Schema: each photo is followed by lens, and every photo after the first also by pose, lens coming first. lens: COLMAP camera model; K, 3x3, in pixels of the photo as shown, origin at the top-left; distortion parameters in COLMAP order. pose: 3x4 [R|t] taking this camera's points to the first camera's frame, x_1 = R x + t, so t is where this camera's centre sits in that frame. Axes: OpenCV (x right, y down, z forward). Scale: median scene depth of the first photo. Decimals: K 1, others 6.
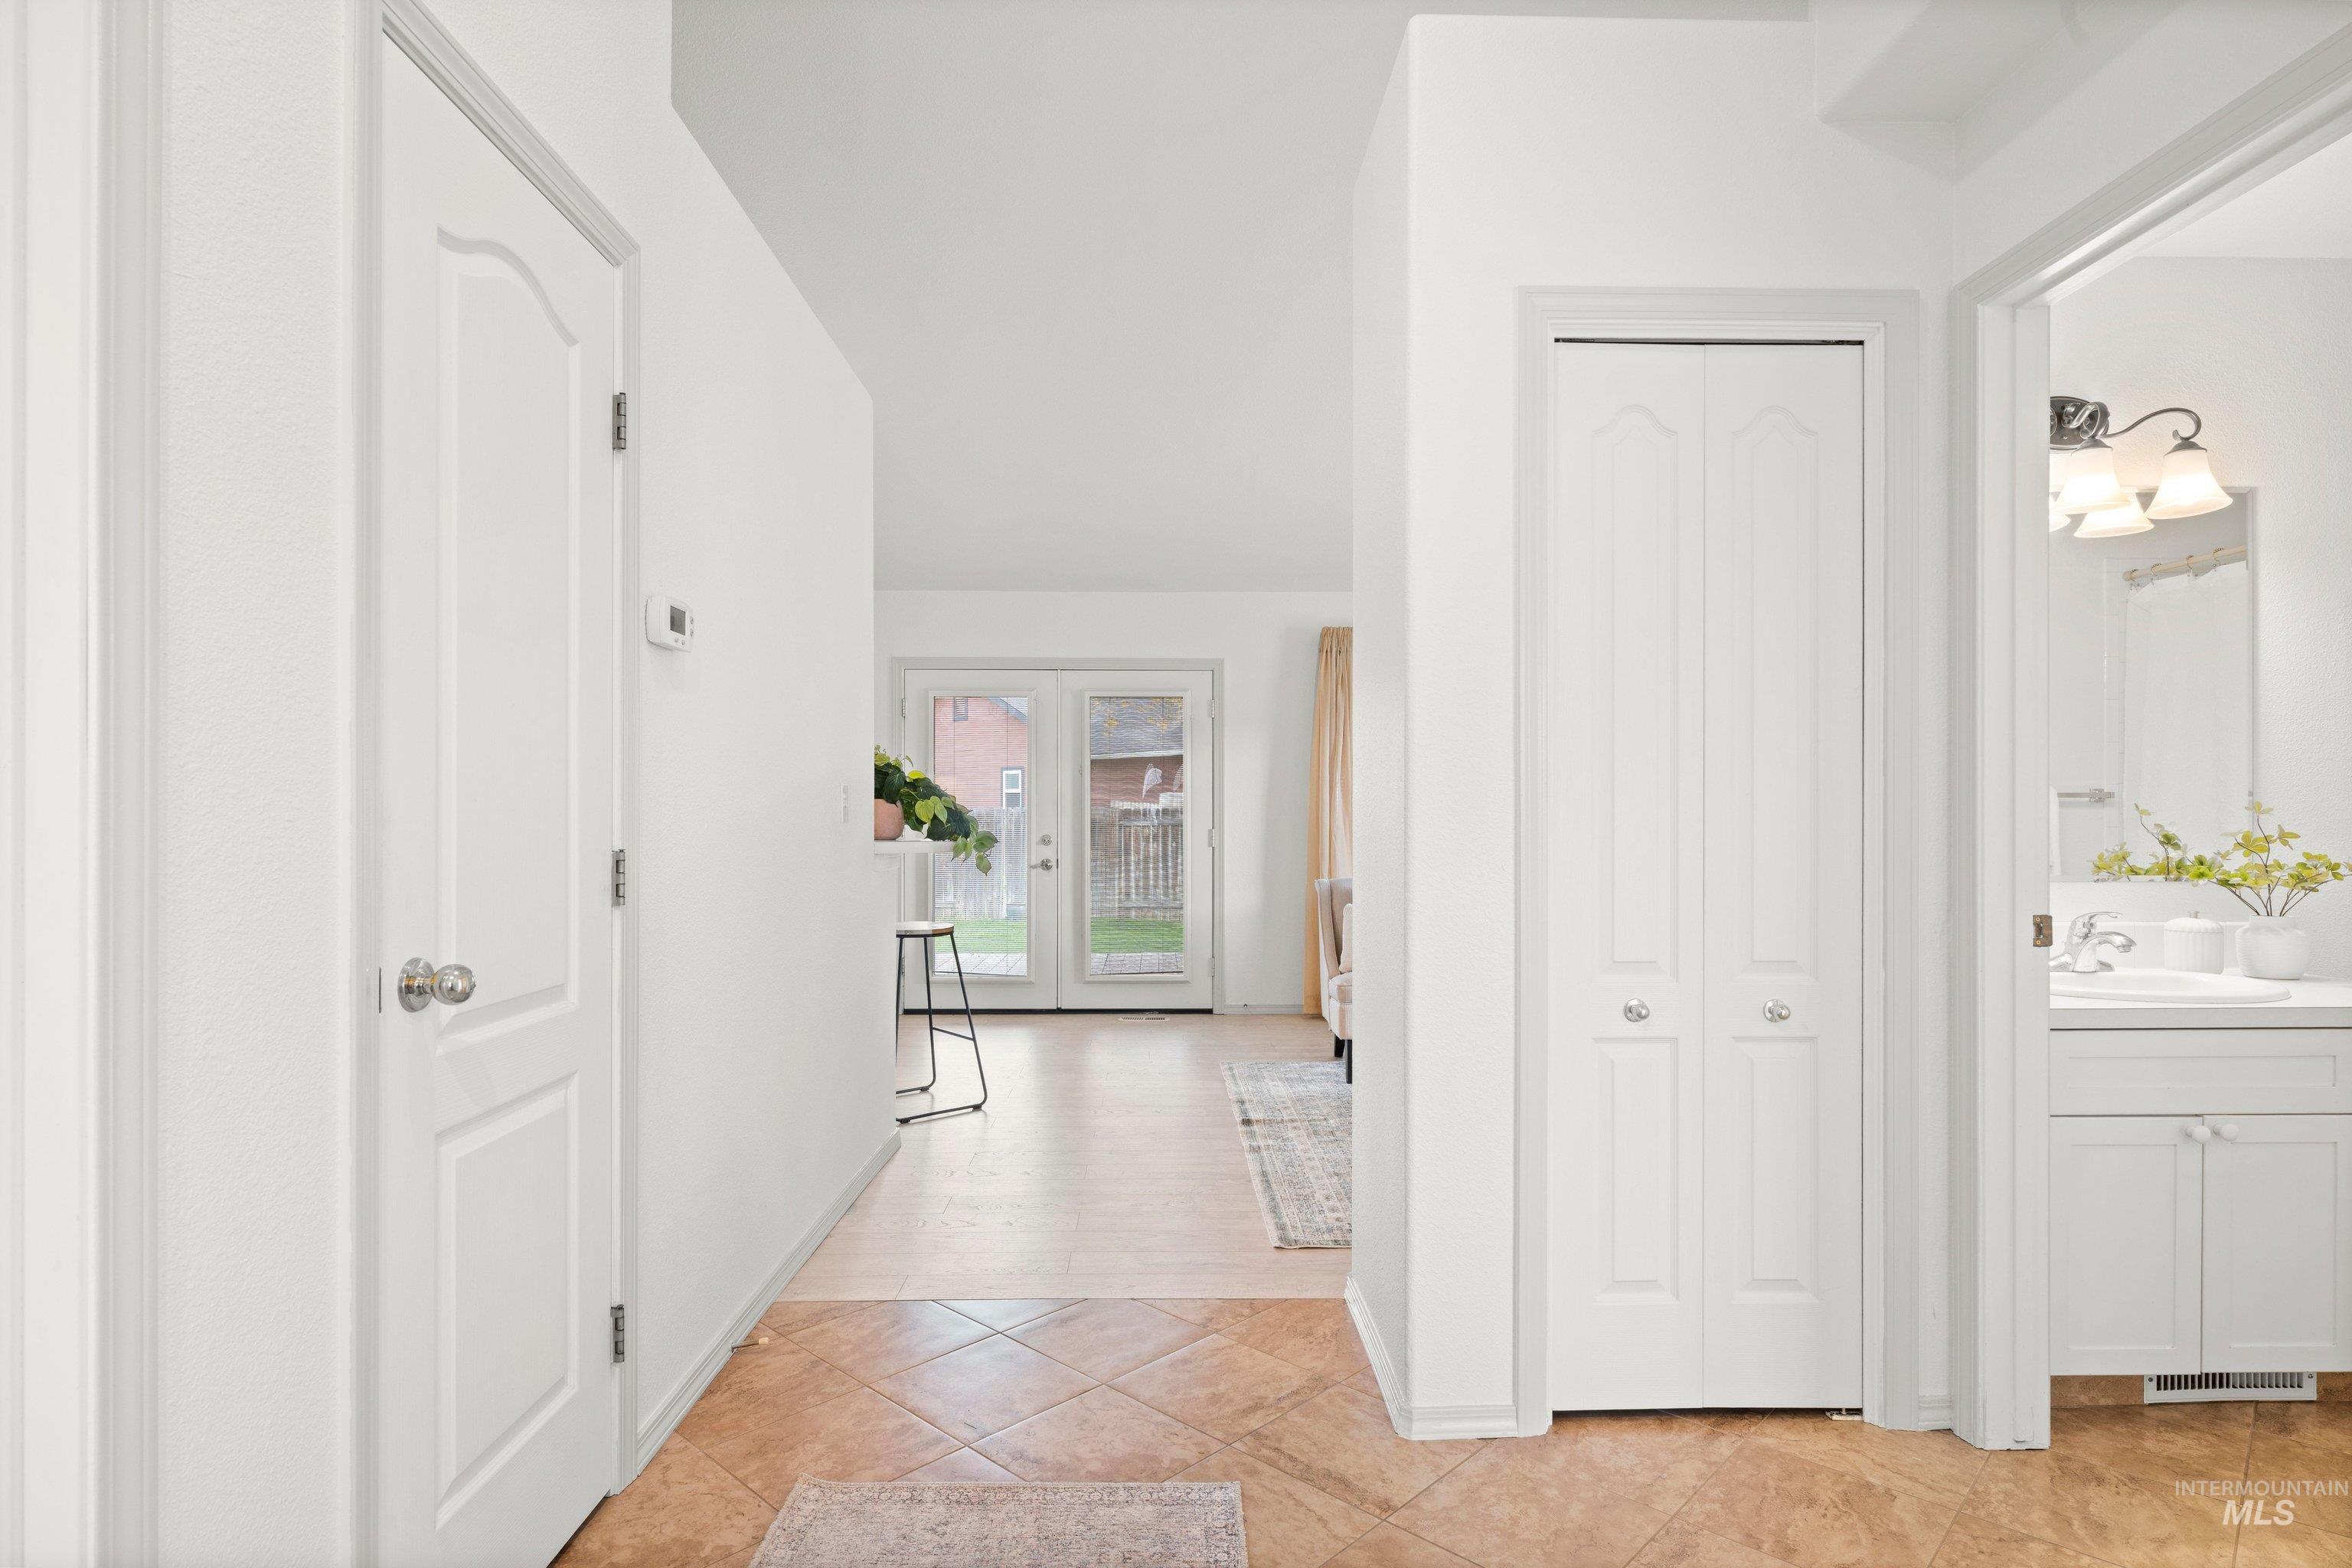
lens RADIAL K [[1240.5, 0, 1178.8], [0, 1240.5, 796.0], [0, 0, 1]] dist [-0.002612, -0.000918]
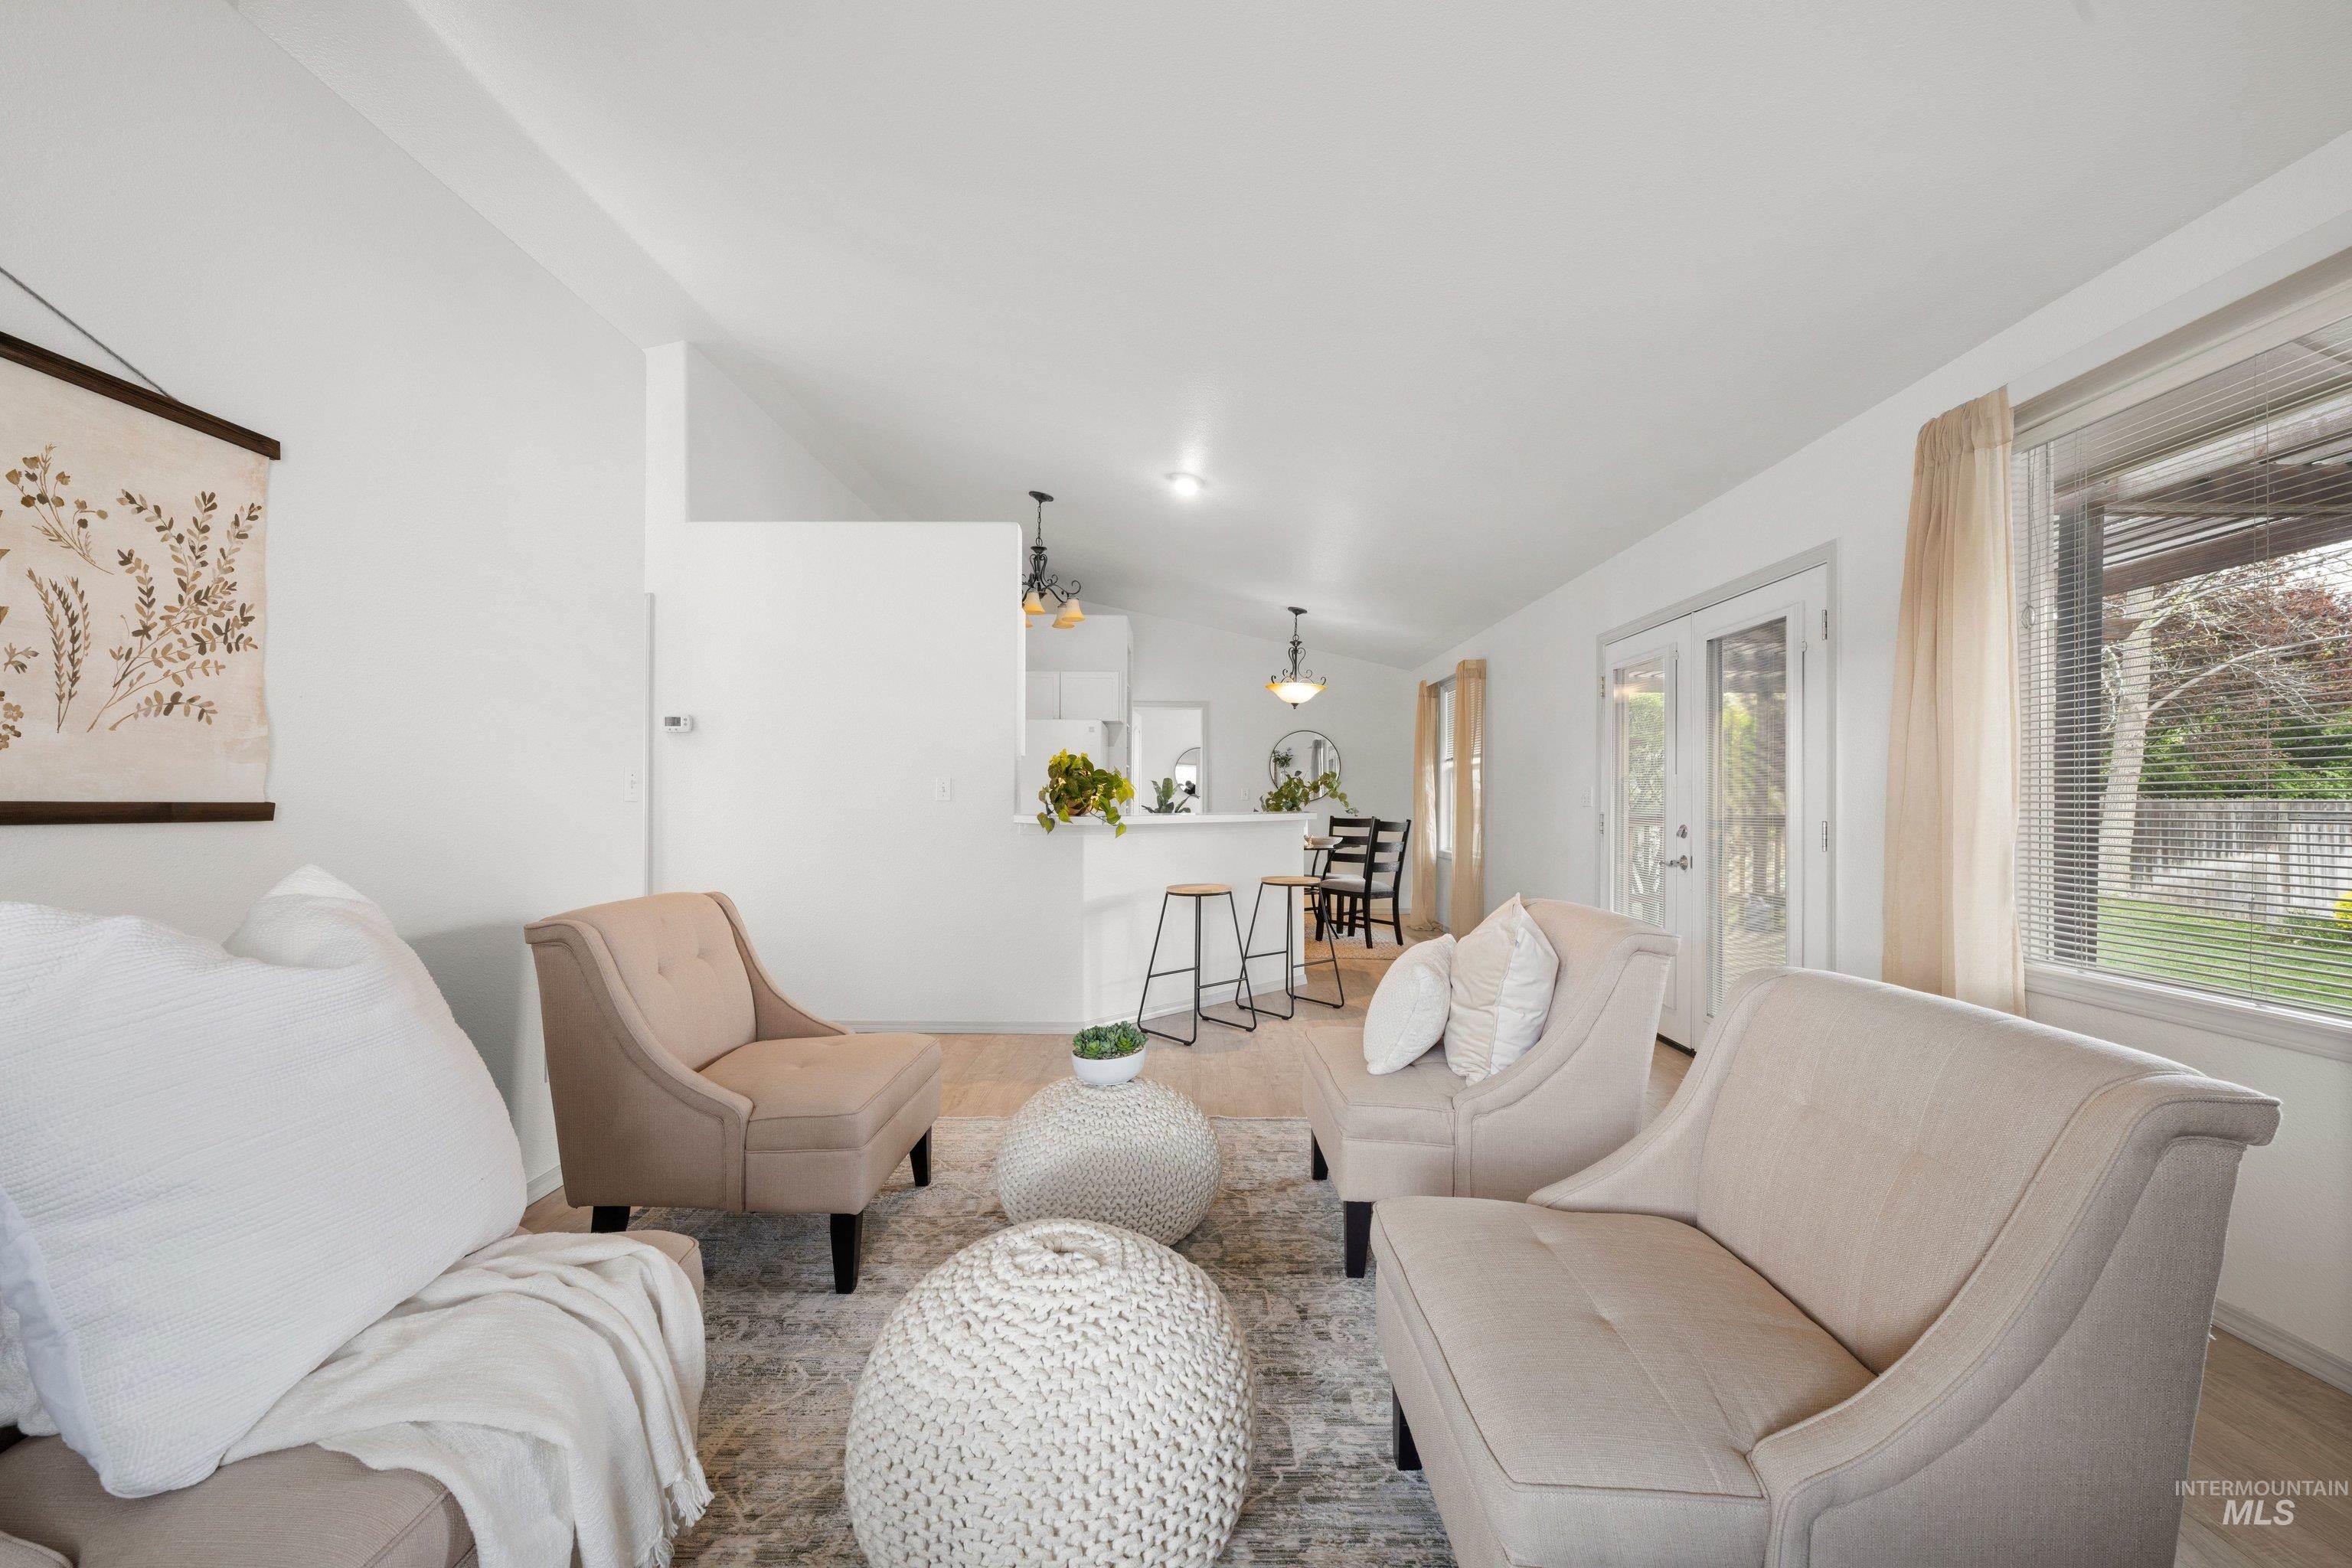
lens RADIAL K [[925.5, 0, 1177.6], [0, 925.5, 790.4], [0, 0, 1]] dist [0.000355, 0.000073]
pose [[-0.022085, -0.012138, -0.999682, 0.488347], [0.010281, 0.999871, -0.012367, 0.013274], [0.999703, -0.010551, -0.021957, 0.691047]]
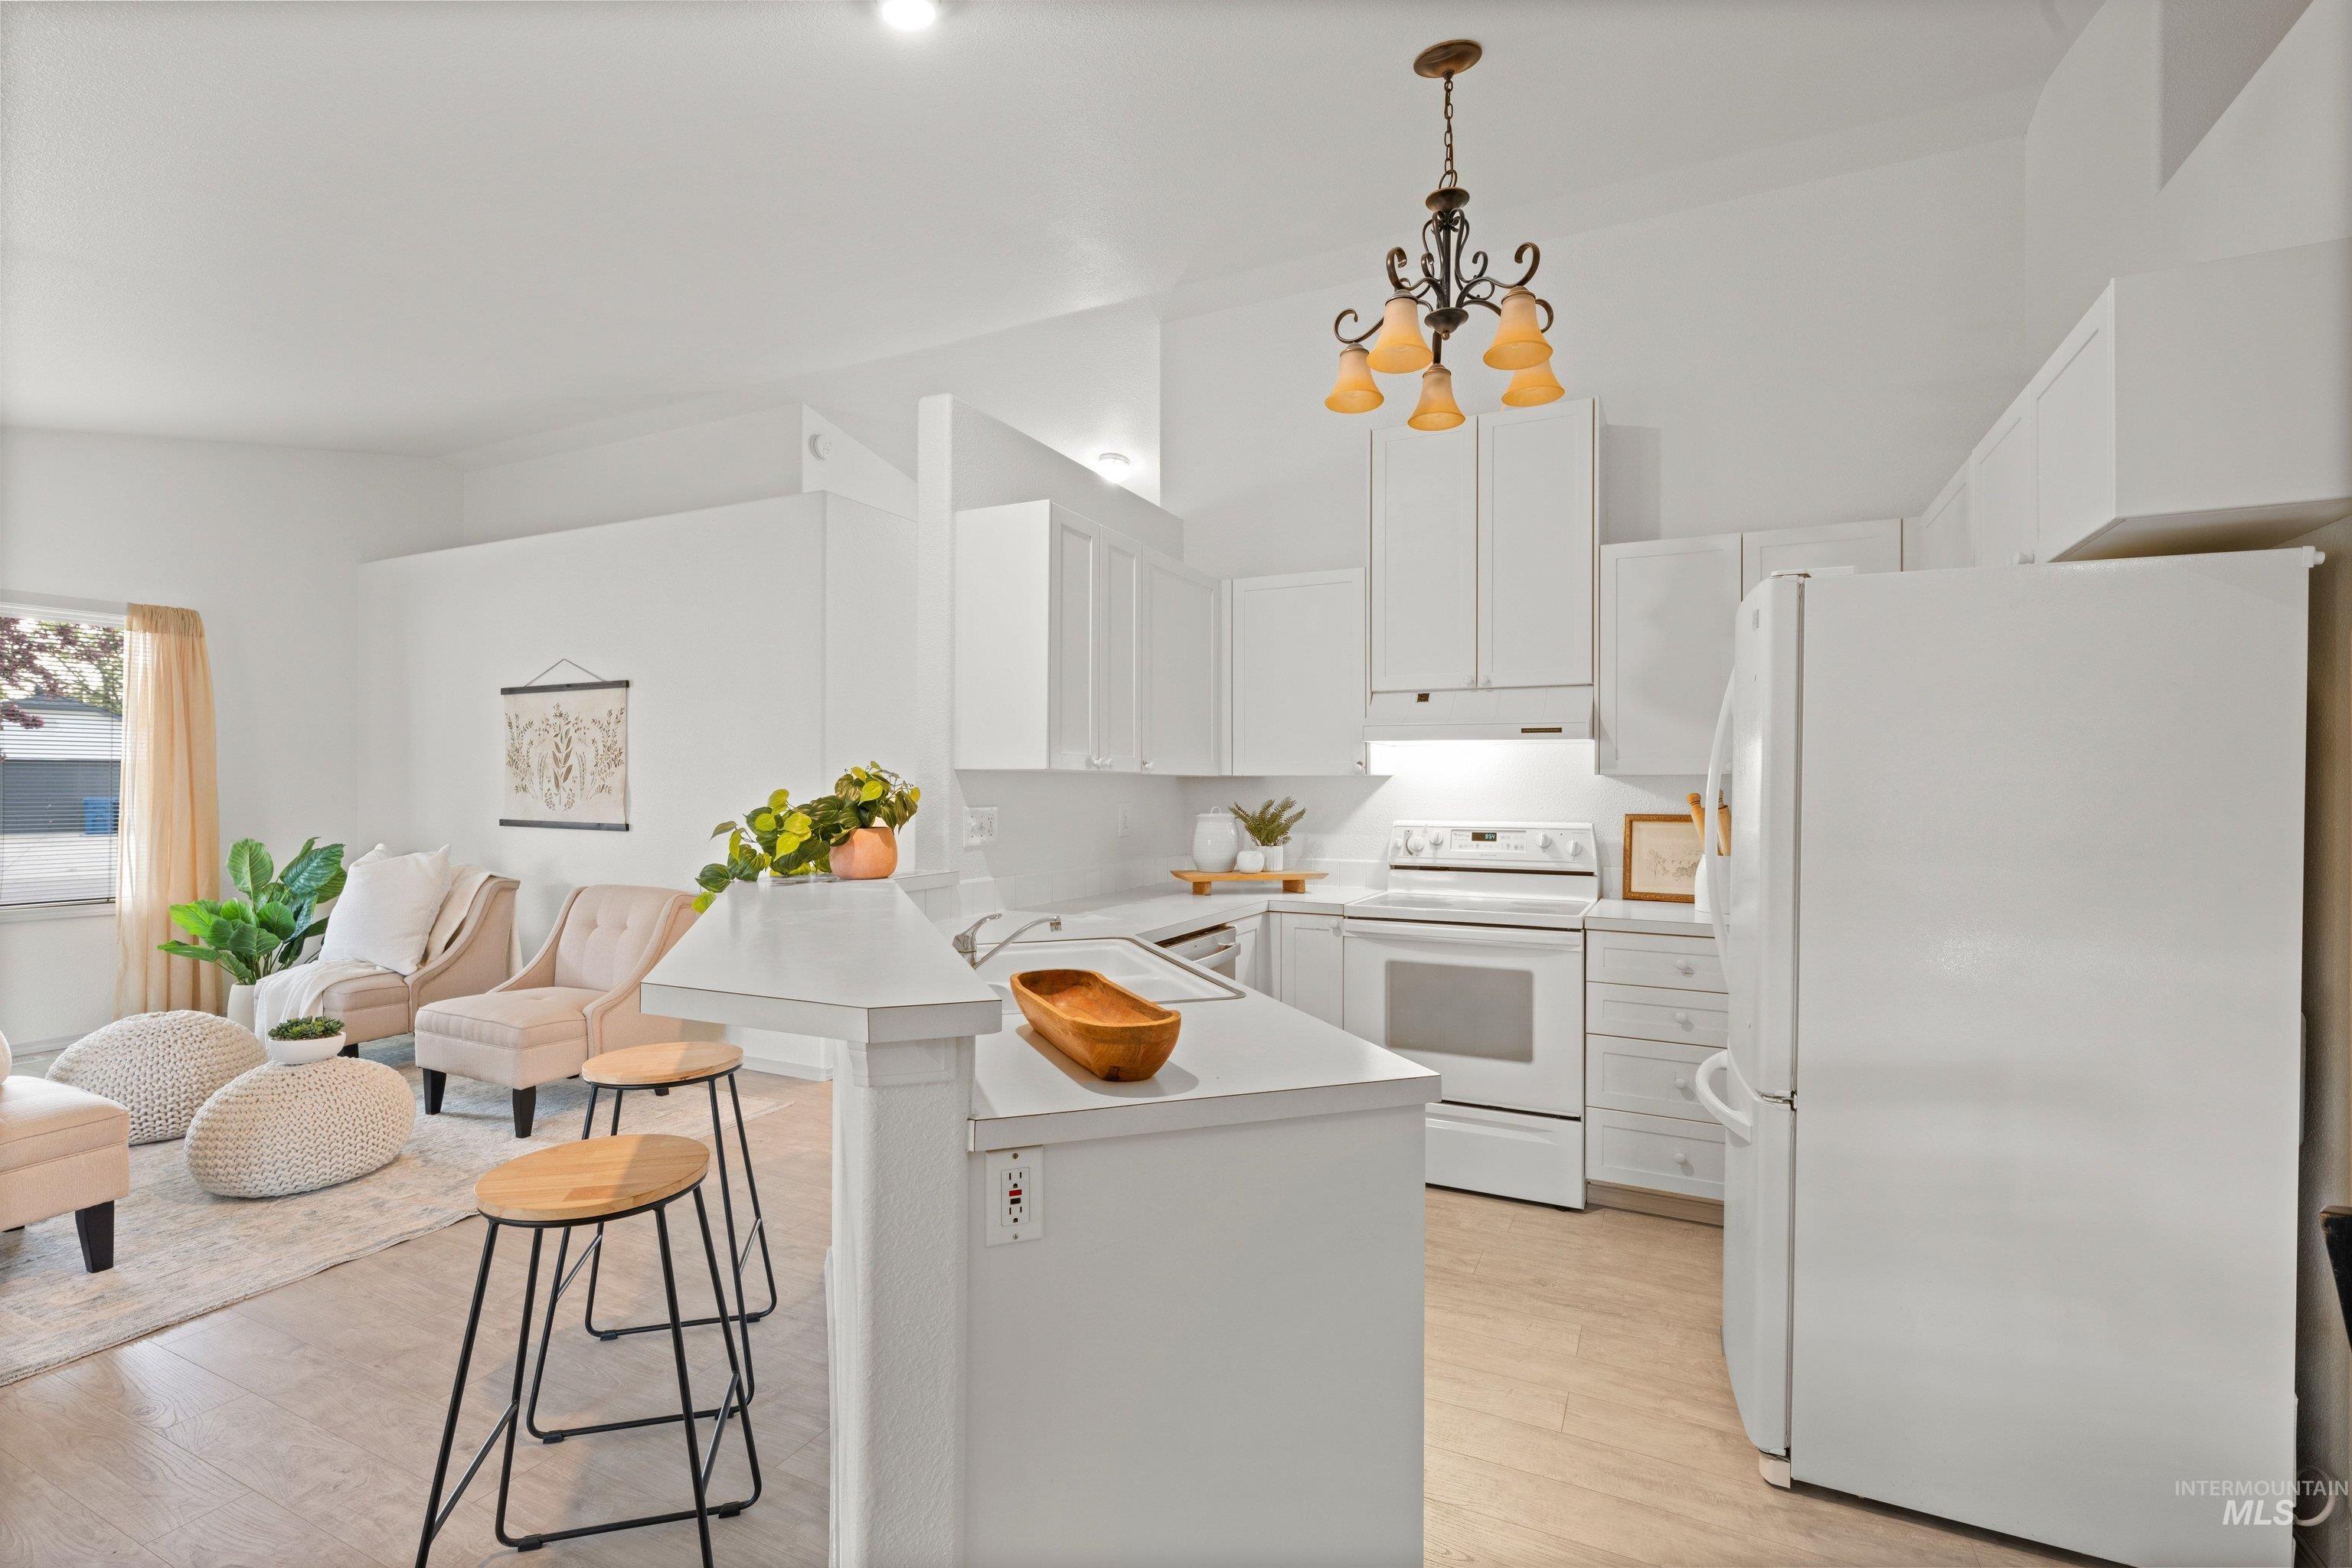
lens RADIAL K [[1043.2, 0, 1183.7], [0, 1043.2, 784.6], [0, 0, 1]] dist [-0.000484, 0.000123]
pose [[-0.893167, -0.003038, 0.449715, -0.436387], [-0.011397, 0.999809, -0.015882, -0.009499], [-0.449580, -0.019311, -0.893031, 0.910018]]
